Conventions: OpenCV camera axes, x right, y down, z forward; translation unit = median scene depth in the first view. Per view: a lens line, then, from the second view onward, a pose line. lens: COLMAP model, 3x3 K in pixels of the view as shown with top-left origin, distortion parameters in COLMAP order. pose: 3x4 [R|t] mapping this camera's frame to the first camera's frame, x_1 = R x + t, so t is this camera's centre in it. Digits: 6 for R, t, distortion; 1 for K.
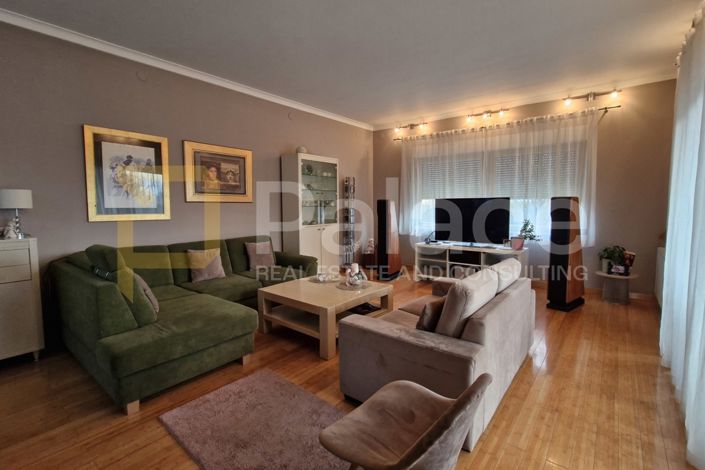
lens RADIAL K [[329.2, 0, 358.7], [0, 329.2, 231.2], [0, 0, 1]] dist [0.005787, 0.000221]
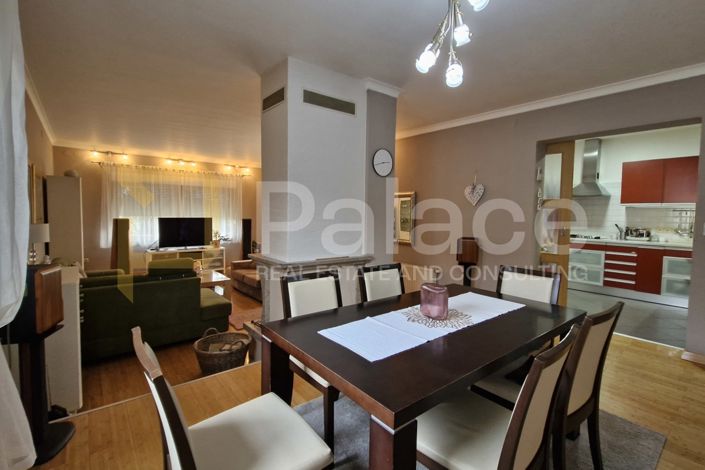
lens RADIAL K [[329.2, 0, 358.7], [0, 329.2, 231.2], [0, 0, 1]] dist [0.005787, 0.000221]
pose [[0.199284, -0.049060, 0.978713, -1.023384], [0.063346, 0.997302, 0.037094, -0.044135], [-0.977892, 0.054605, 0.201854, -0.087359]]
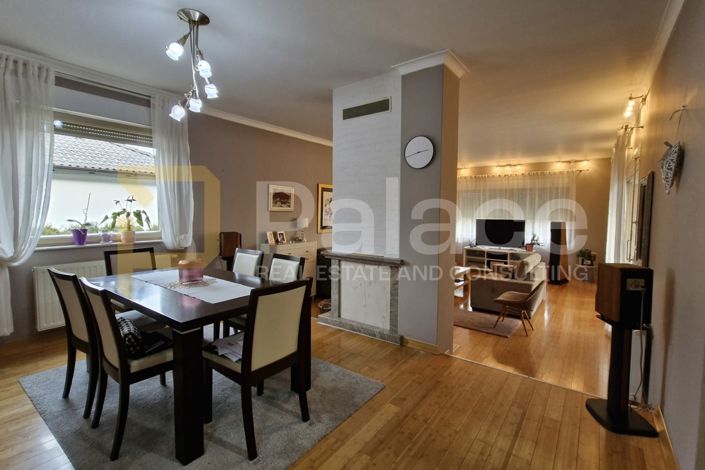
lens RADIAL K [[329.2, 0, 358.7], [0, 329.2, 231.2], [0, 0, 1]] dist [0.005787, 0.000221]
pose [[0.999233, 0.011471, 0.037436, -0.424868], [-0.010788, 0.999773, -0.018399, -0.005246], [-0.037639, 0.017981, 0.999130, -0.607501]]
